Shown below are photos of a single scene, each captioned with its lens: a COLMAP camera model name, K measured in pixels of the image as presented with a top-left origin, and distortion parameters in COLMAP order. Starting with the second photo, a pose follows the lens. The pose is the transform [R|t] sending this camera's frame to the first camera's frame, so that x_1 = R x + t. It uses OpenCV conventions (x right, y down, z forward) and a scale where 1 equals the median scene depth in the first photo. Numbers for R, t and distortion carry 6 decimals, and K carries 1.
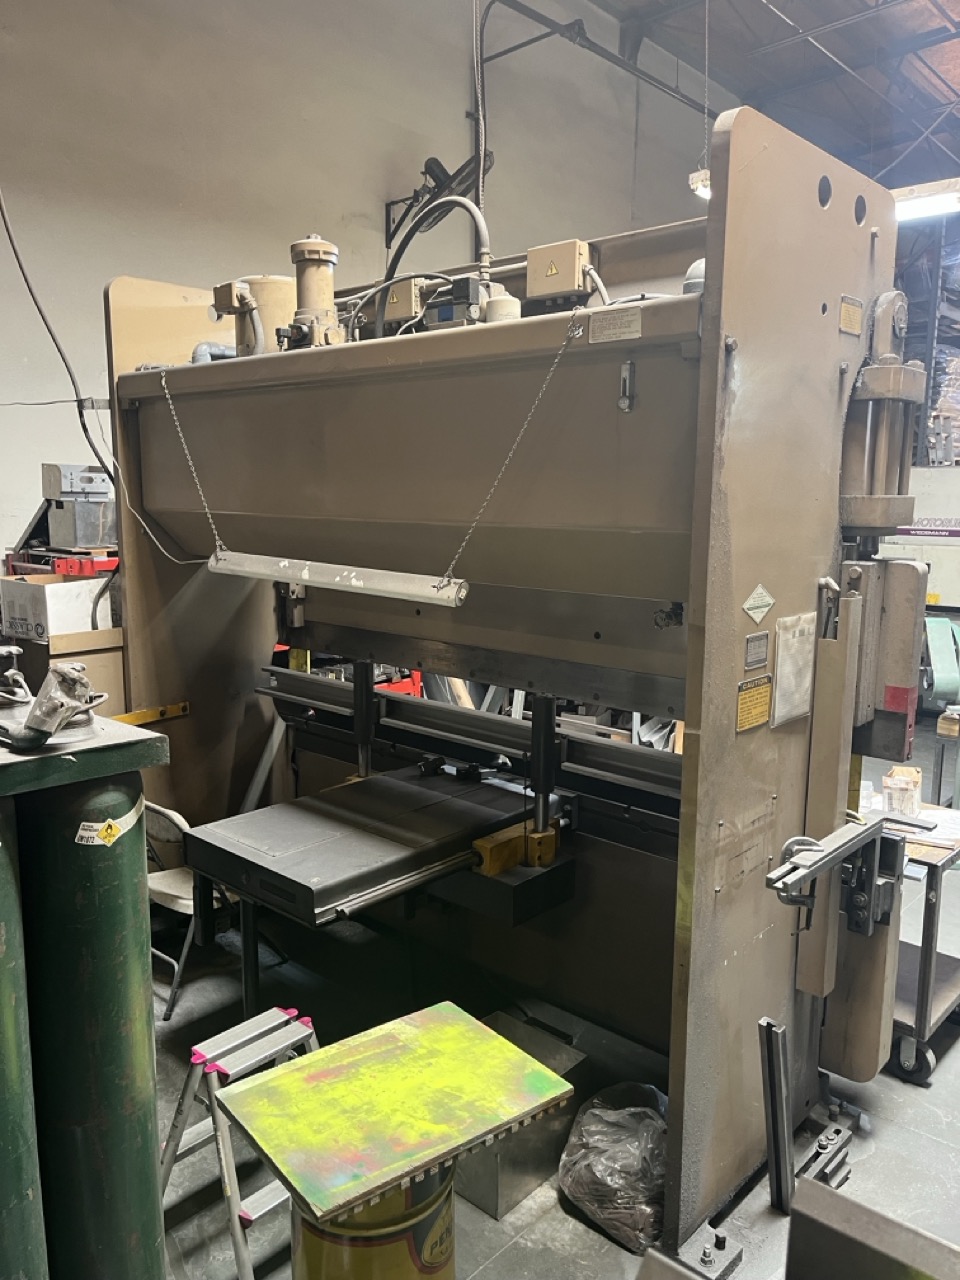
lens RADIAL K [[974.4, 0, 475.8], [0, 974.4, 647.5], [0, 0, 1]] dist [0.048217, -0.004830]
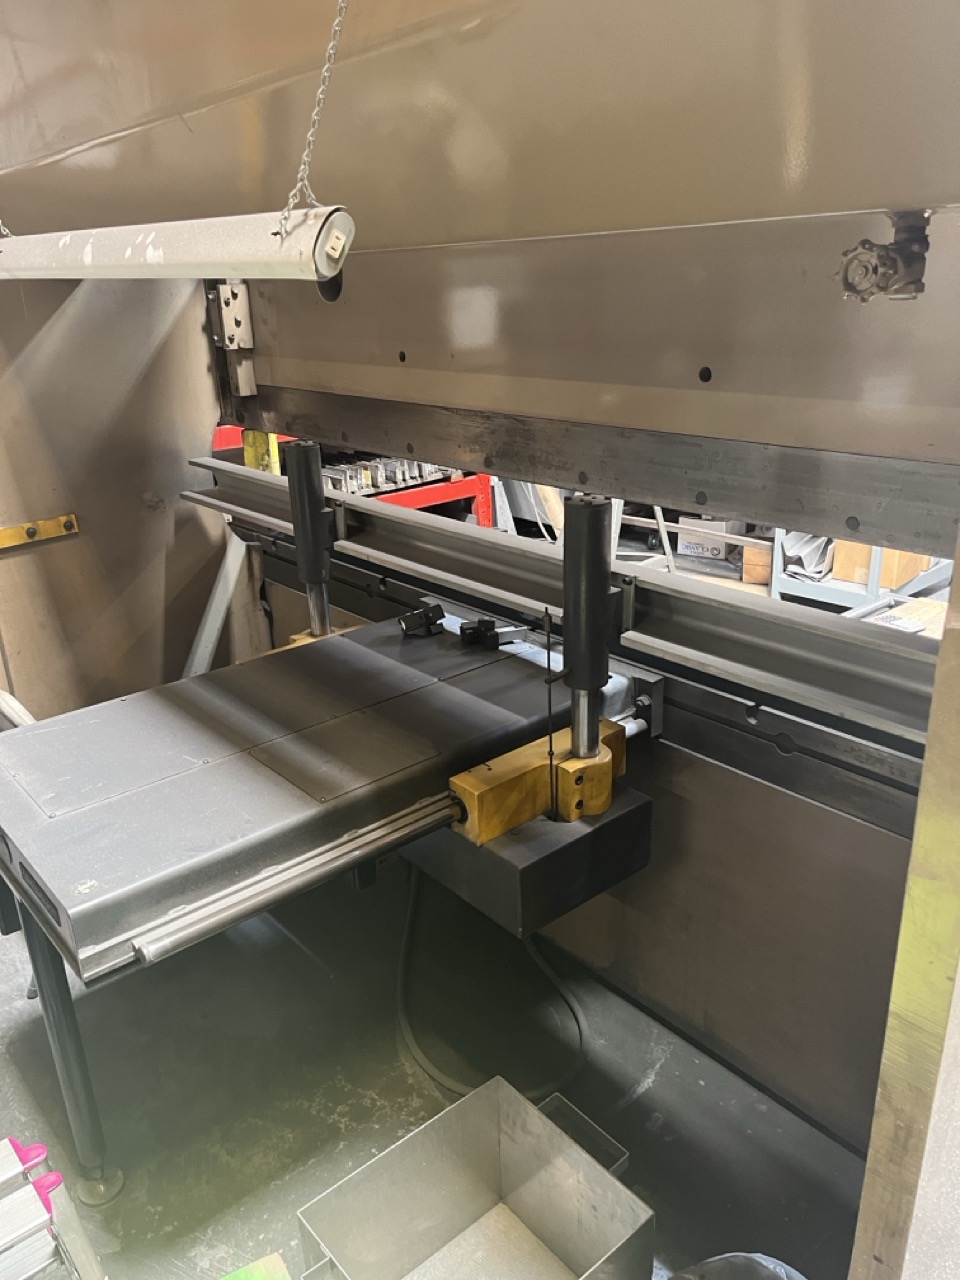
lens RADIAL K [[974.4, 0, 475.8], [0, 974.4, 647.5], [0, 0, 1]] dist [0.048217, -0.004830]
pose [[0.990447, 0.004429, -0.137820, 0.072510], [0.023387, 0.979607, 0.199556, 0.020140], [0.135894, -0.200873, 0.970146, 0.433420]]
